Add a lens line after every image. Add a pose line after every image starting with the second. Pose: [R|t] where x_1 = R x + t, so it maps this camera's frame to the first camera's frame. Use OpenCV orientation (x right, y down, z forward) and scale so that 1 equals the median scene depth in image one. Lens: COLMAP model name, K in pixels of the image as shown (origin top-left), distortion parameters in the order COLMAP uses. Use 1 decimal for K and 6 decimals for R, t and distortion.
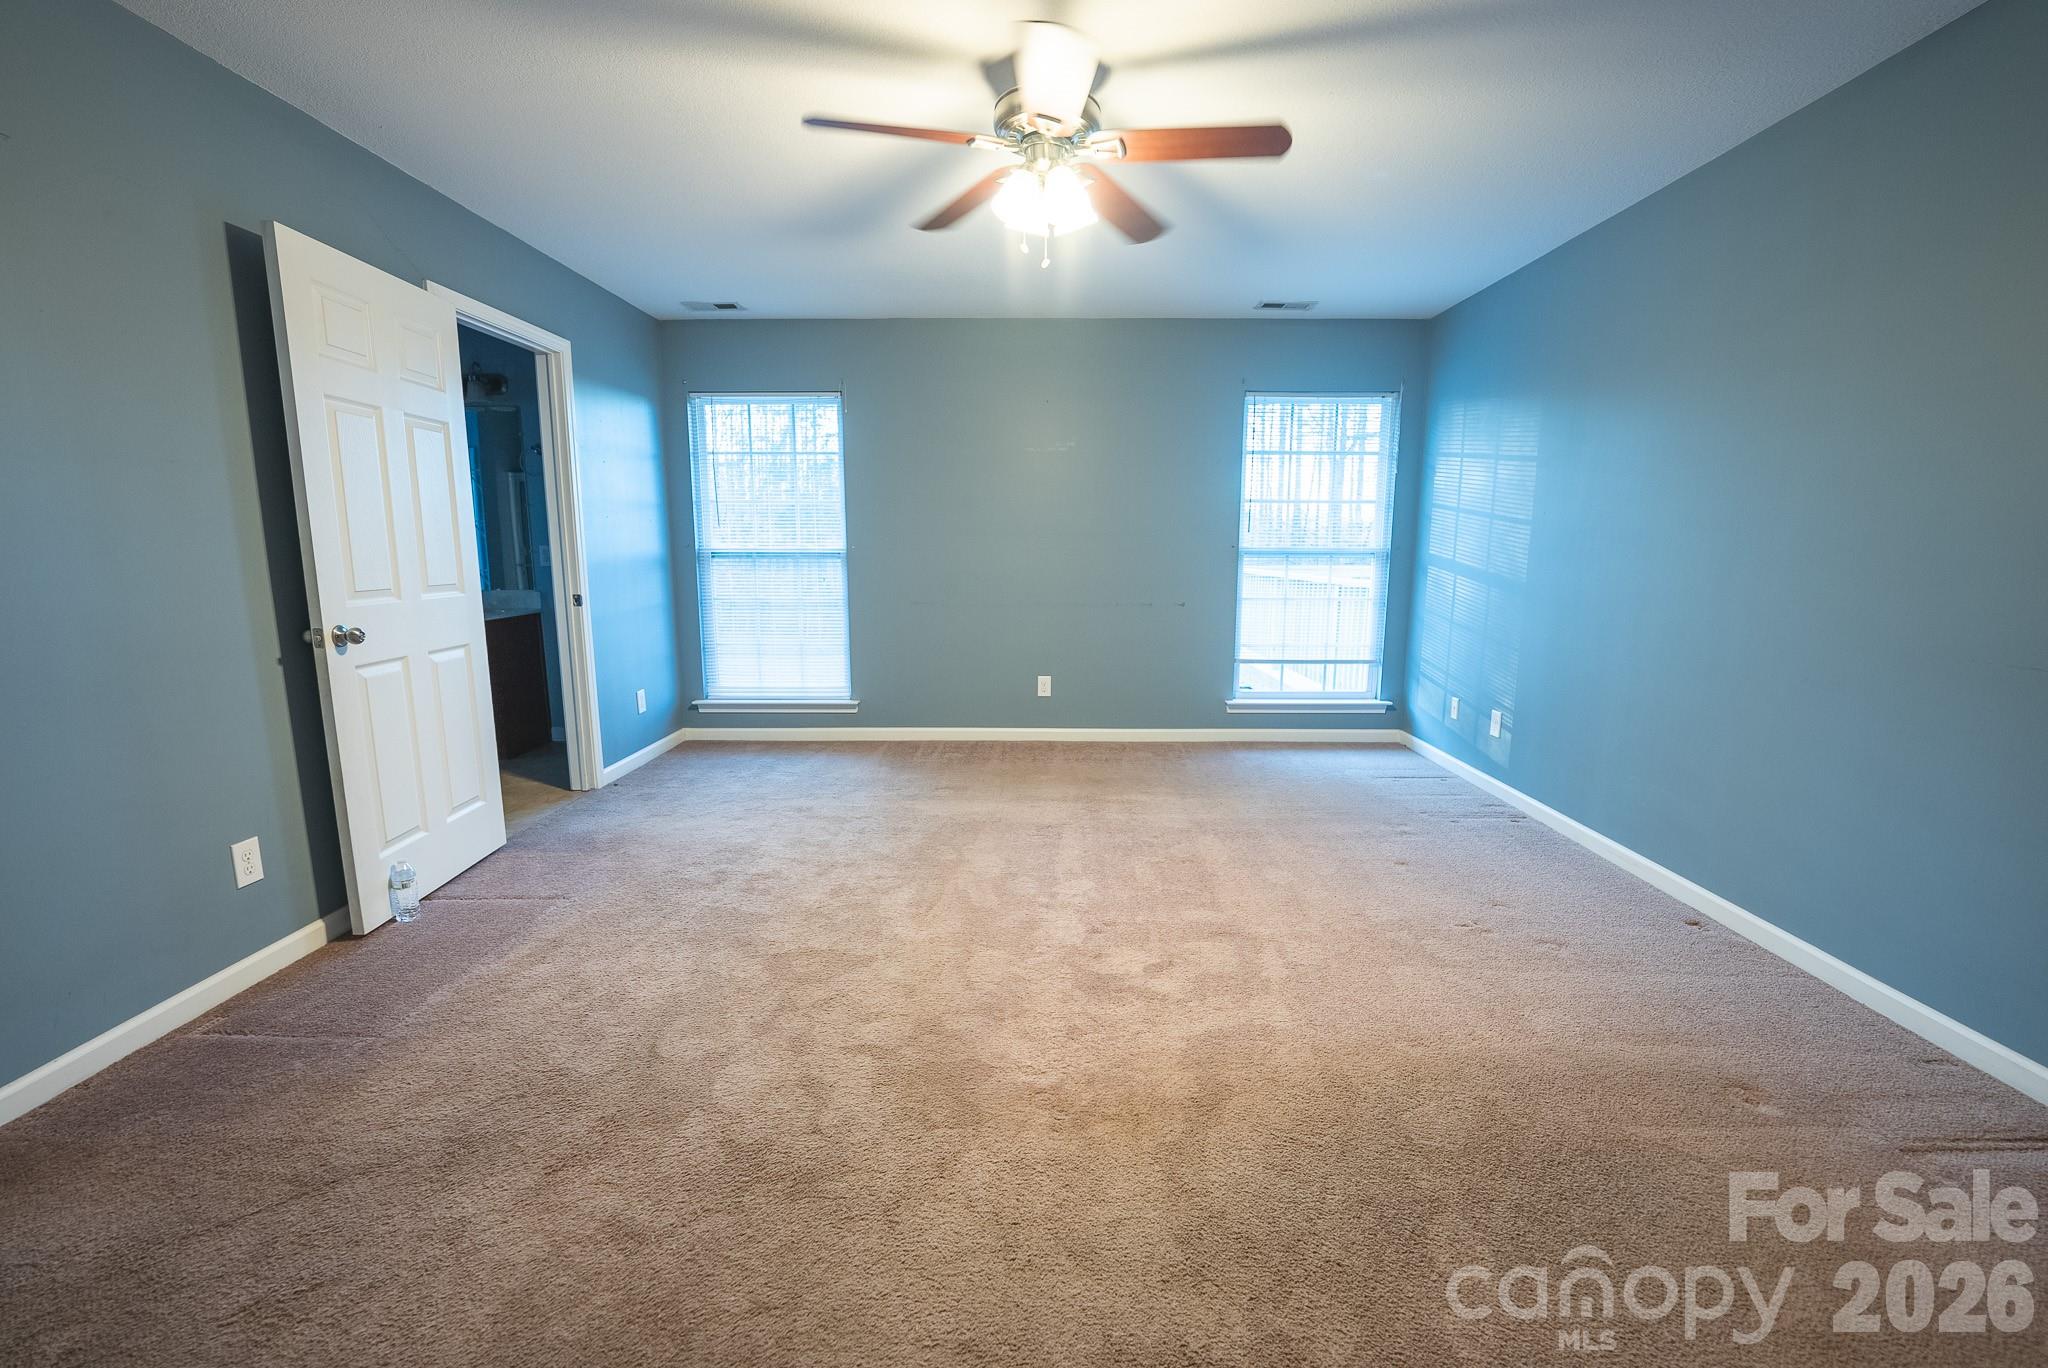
lens RADIAL K [[835.1, 0, 1031.8], [0, 835.1, 688.4], [0, 0, 1]] dist [-0.032913, 0.004549]
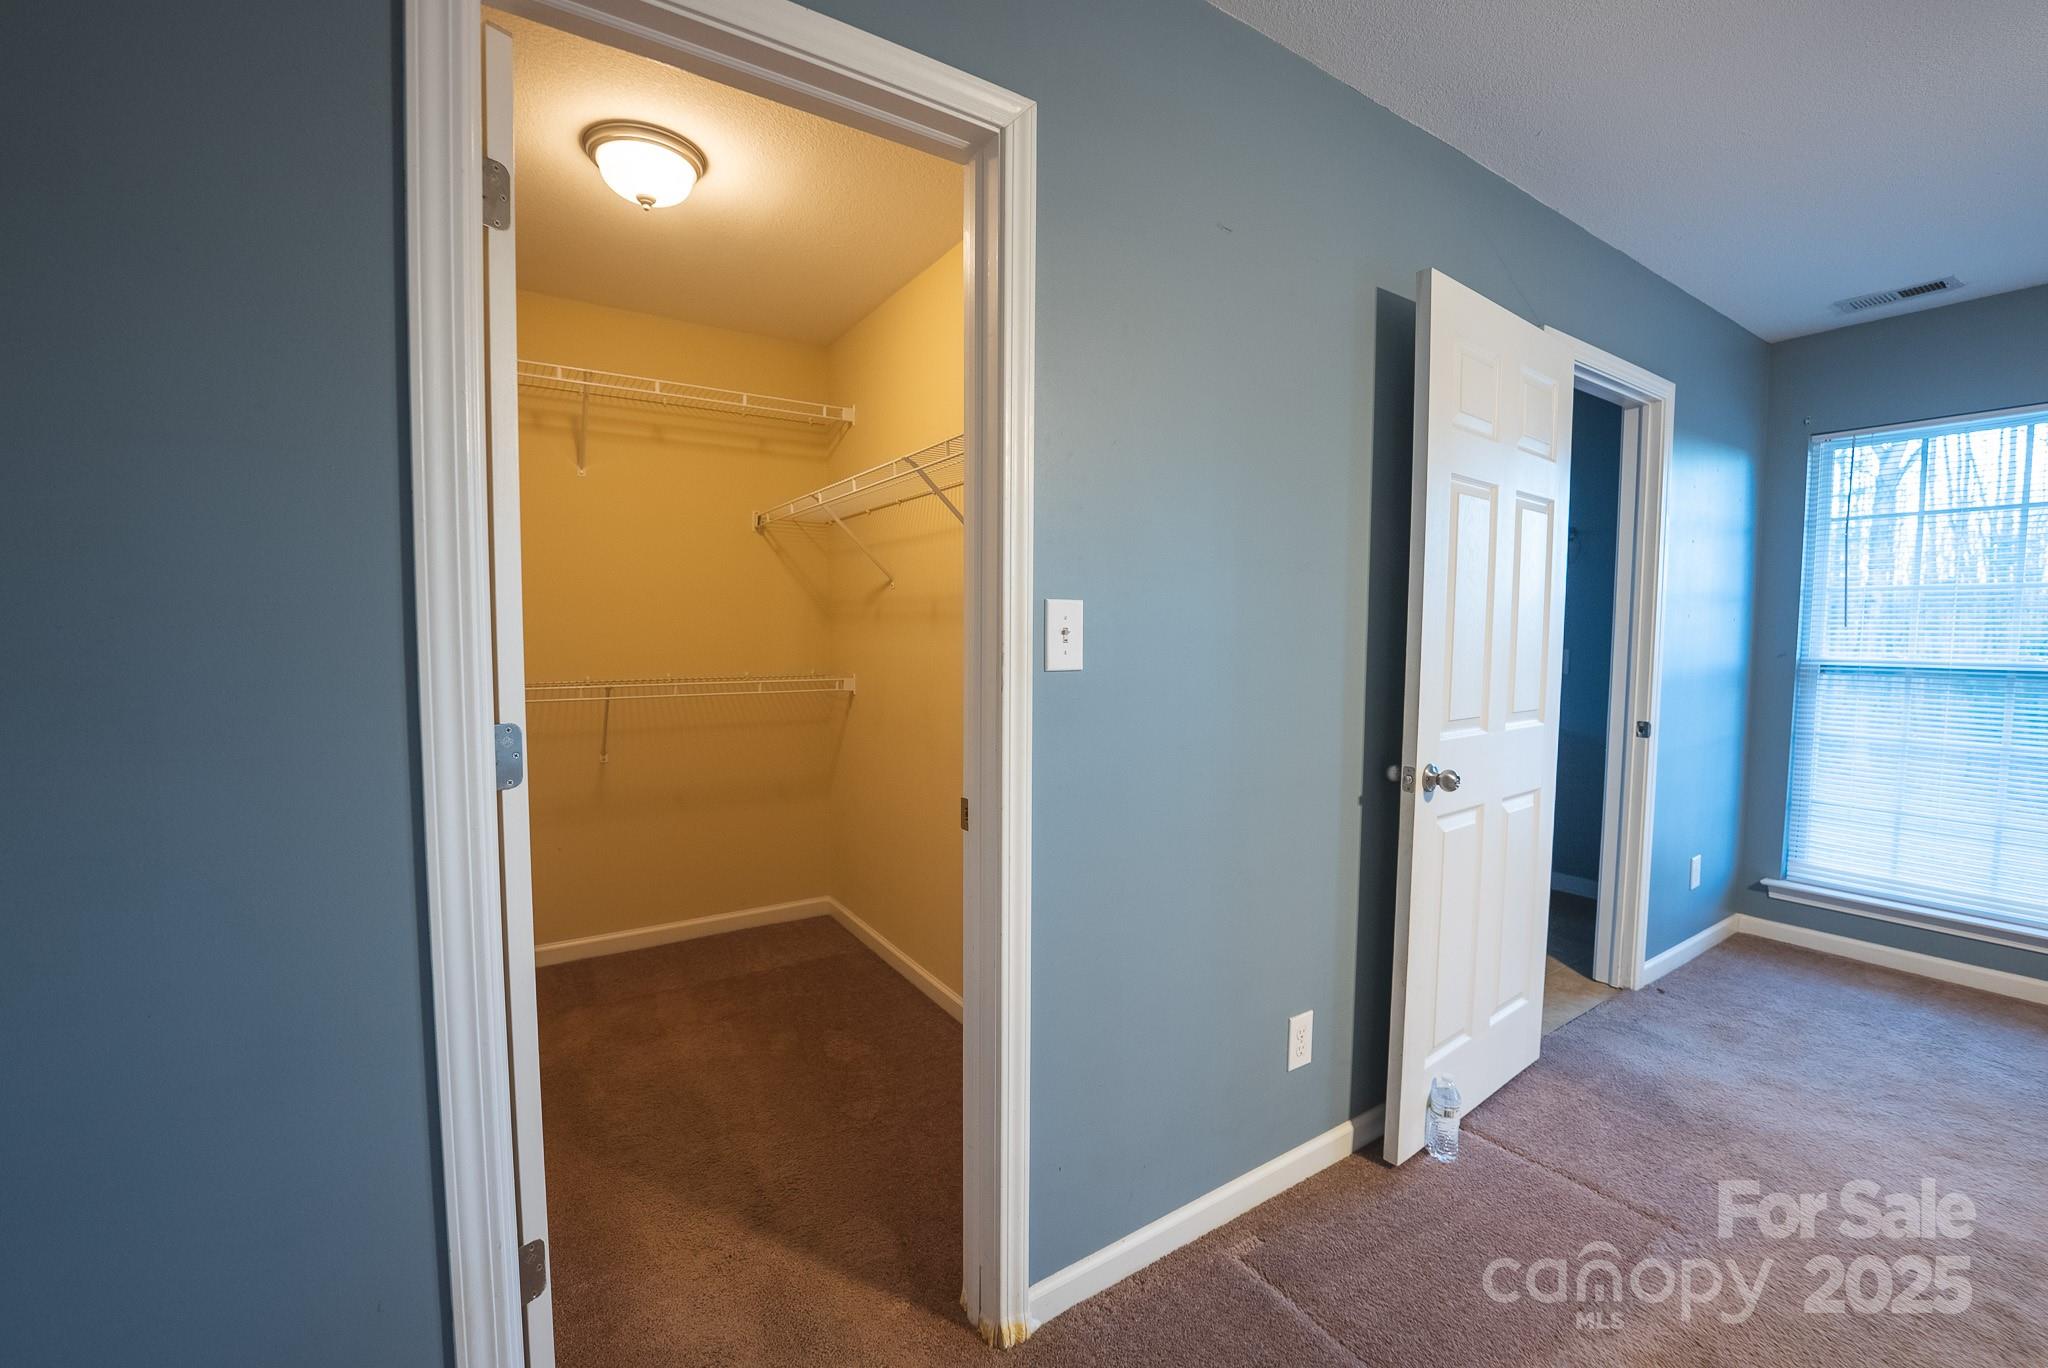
lens RADIAL K [[835.1, 0, 1031.8], [0, 835.1, 688.4], [0, 0, 1]] dist [-0.032913, 0.004549]
pose [[0.552757, 0.056021, -0.831457, -0.323916], [-0.144737, 0.989028, -0.029585, -0.056015], [0.820677, 0.136696, 0.554801, 0.192113]]
